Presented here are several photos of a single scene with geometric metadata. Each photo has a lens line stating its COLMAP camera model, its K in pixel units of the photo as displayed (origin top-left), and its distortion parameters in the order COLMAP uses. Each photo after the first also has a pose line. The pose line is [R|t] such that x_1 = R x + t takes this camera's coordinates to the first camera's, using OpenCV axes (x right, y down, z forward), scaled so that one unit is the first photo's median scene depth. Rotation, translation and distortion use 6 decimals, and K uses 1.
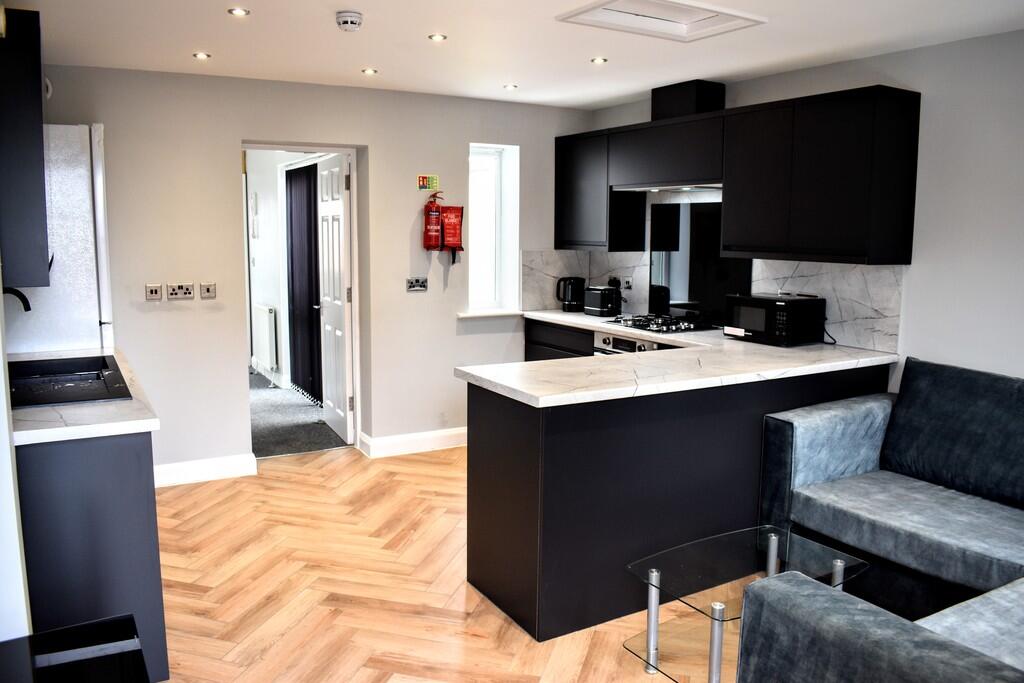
lens RADIAL K [[801.1, 0, 506.3], [0, 801.1, 338.2], [0, 0, 1]] dist [-0.063472, -0.000101]
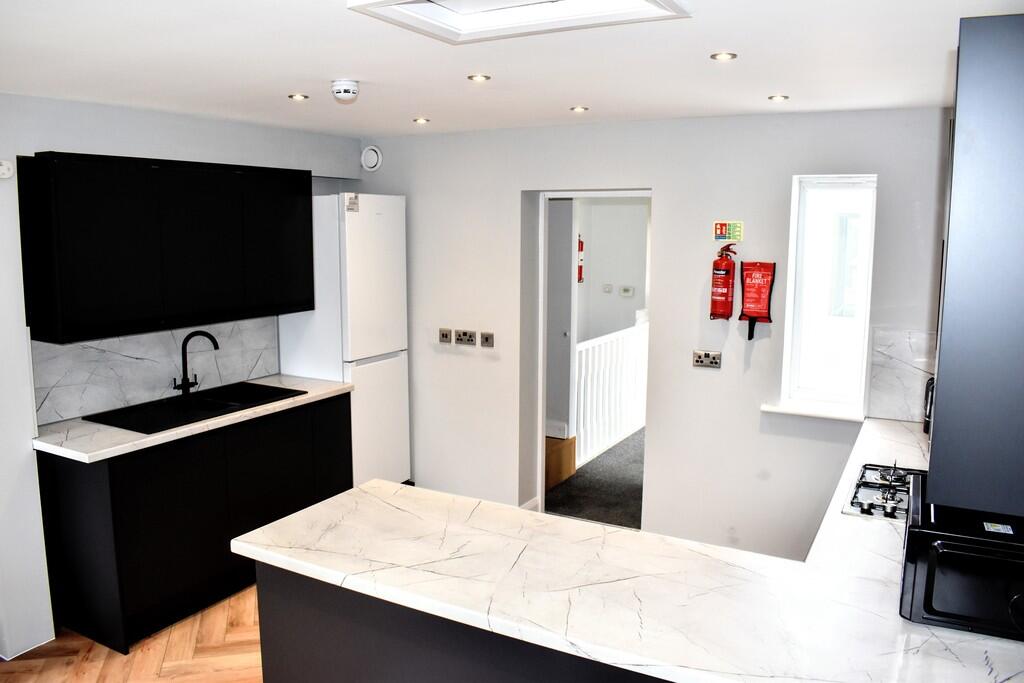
lens RADIAL K [[801.1, 0, 506.3], [0, 801.1, 338.2], [0, 0, 1]] dist [-0.063472, -0.000101]
pose [[0.509817, 0.118658, -0.852060, 0.461676], [-0.117696, 0.990750, 0.067550, -0.119392], [0.852194, 0.065846, 0.519067, 0.426758]]
